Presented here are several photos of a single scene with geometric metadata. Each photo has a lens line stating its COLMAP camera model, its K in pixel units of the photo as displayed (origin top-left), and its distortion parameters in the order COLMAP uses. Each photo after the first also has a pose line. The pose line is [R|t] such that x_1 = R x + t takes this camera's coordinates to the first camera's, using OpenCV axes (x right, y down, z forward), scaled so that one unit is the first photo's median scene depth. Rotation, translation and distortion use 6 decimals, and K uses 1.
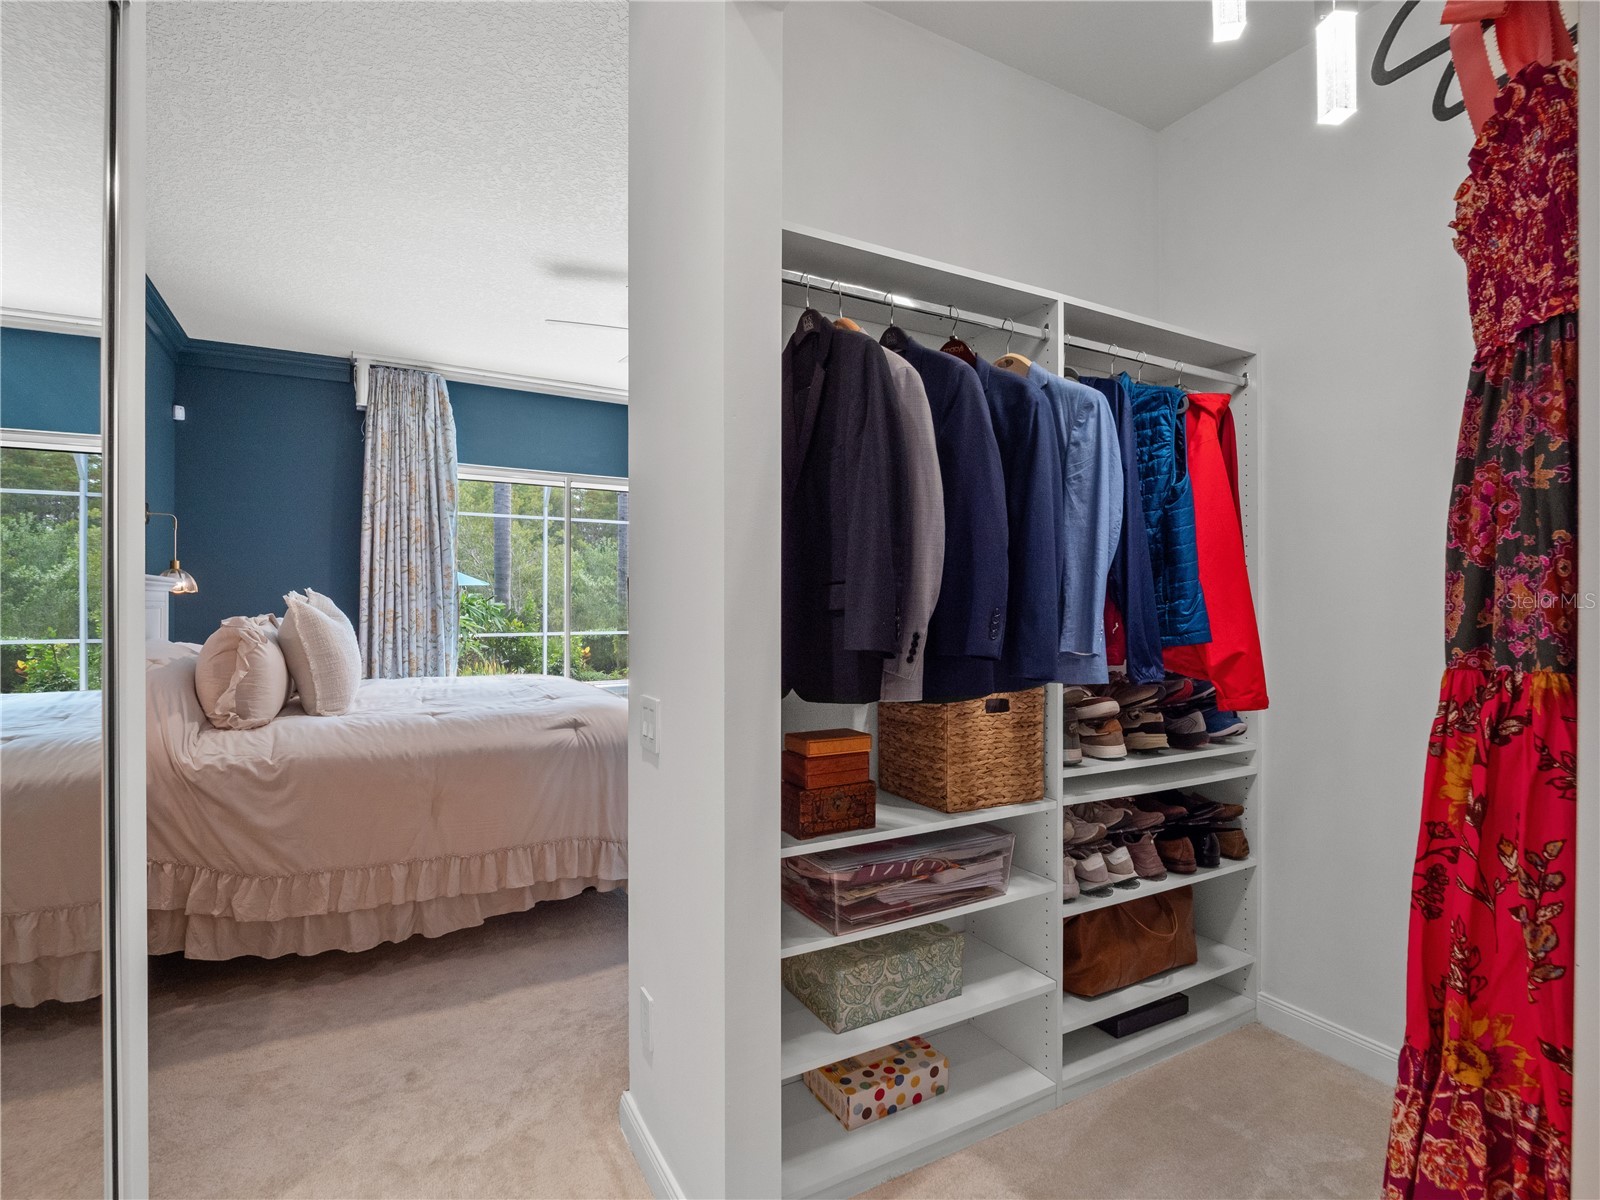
lens RADIAL K [[780.4, 0, 801.6], [0, 780.4, 607.9], [0, 0, 1]] dist [-0.009071, -0.003919]
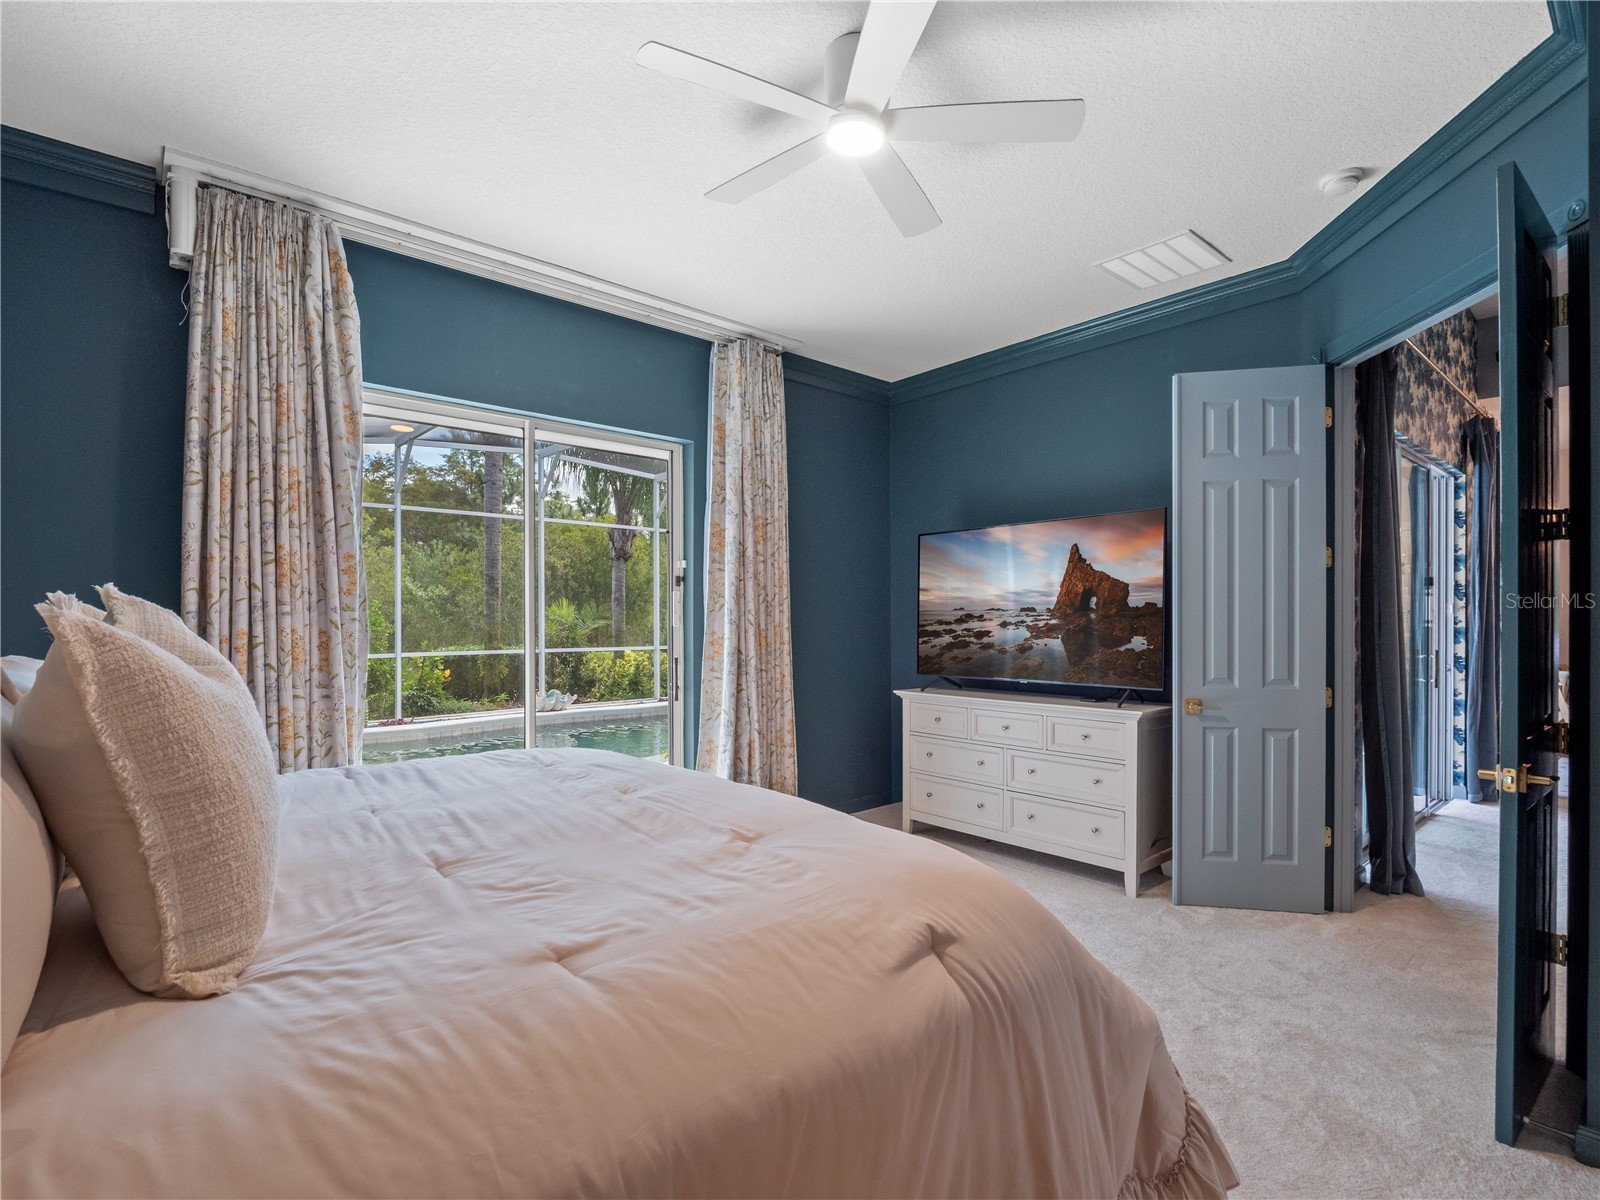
lens RADIAL K [[780.4, 0, 788.3], [0, 780.4, 624.8], [0, 0, 1]] dist [-0.009071, -0.003919]
pose [[0.979038, -0.004741, 0.203620, -0.259817], [0.003194, 0.999963, 0.007927, -0.005357], [-0.203650, -0.007111, 0.979018, 0.380611]]
